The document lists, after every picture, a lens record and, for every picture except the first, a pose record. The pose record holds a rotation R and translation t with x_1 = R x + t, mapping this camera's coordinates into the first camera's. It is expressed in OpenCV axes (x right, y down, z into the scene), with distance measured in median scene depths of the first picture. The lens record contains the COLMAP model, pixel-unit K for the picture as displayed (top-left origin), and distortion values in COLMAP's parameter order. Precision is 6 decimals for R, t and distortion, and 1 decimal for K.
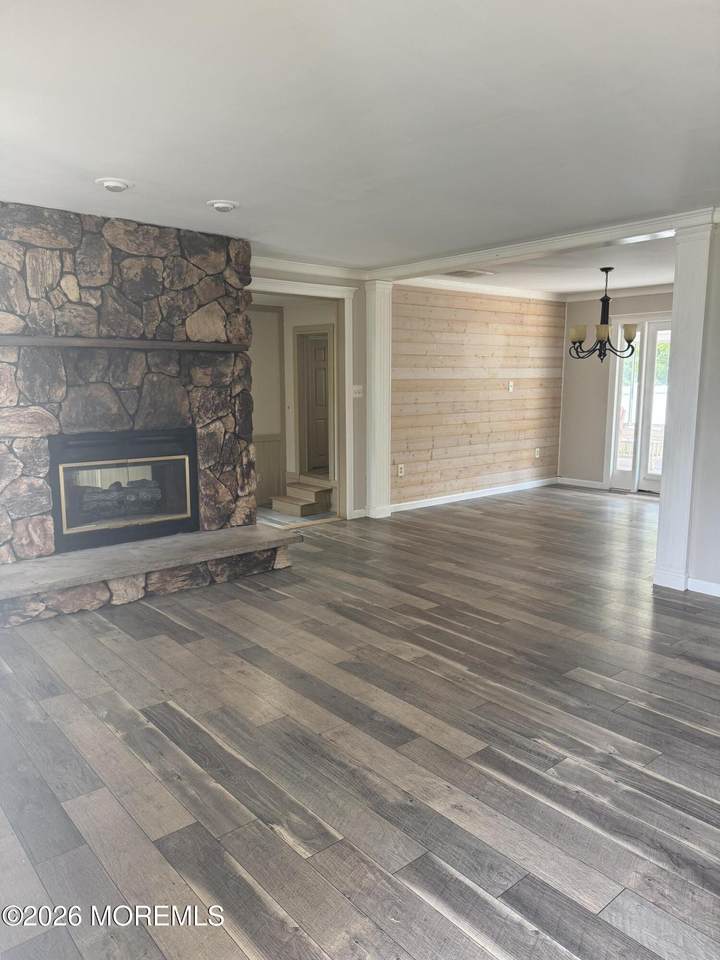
lens RADIAL K [[662.3, 0, 360.0], [0, 662.3, 480.0], [0, 0, 1]] dist [0.150594, -0.245085]
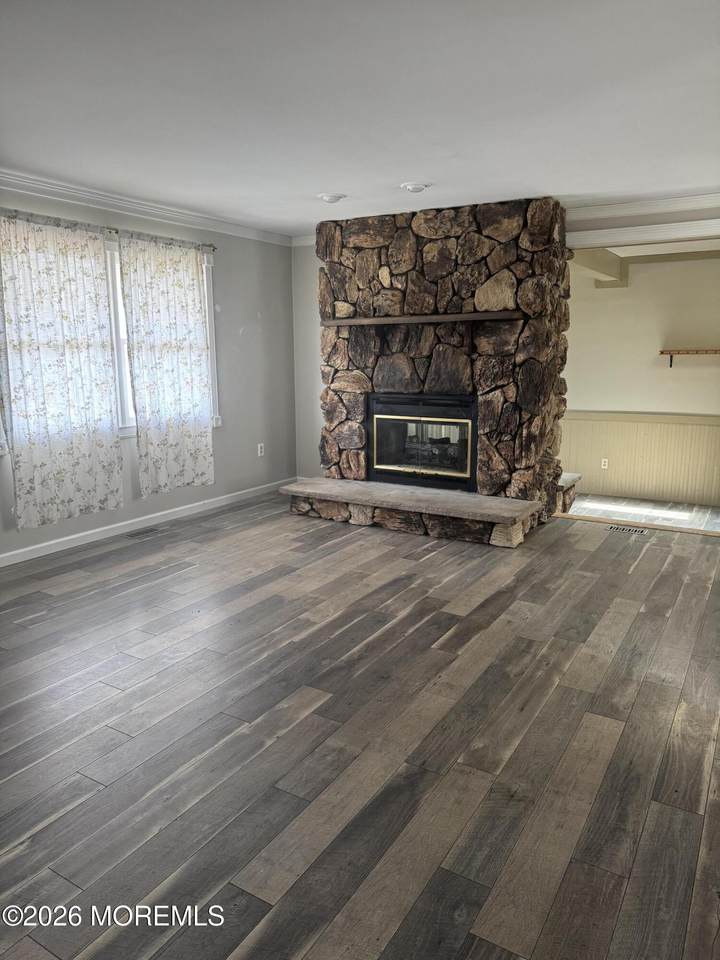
lens RADIAL K [[662.3, 0, 360.0], [0, 662.3, 480.0], [0, 0, 1]] dist [0.150594, -0.245085]
pose [[0.330712, 0.180758, -0.926259, 0.755149], [-0.138819, 0.980127, 0.141706, -0.076029], [0.933466, 0.081718, 0.349233, 0.513182]]
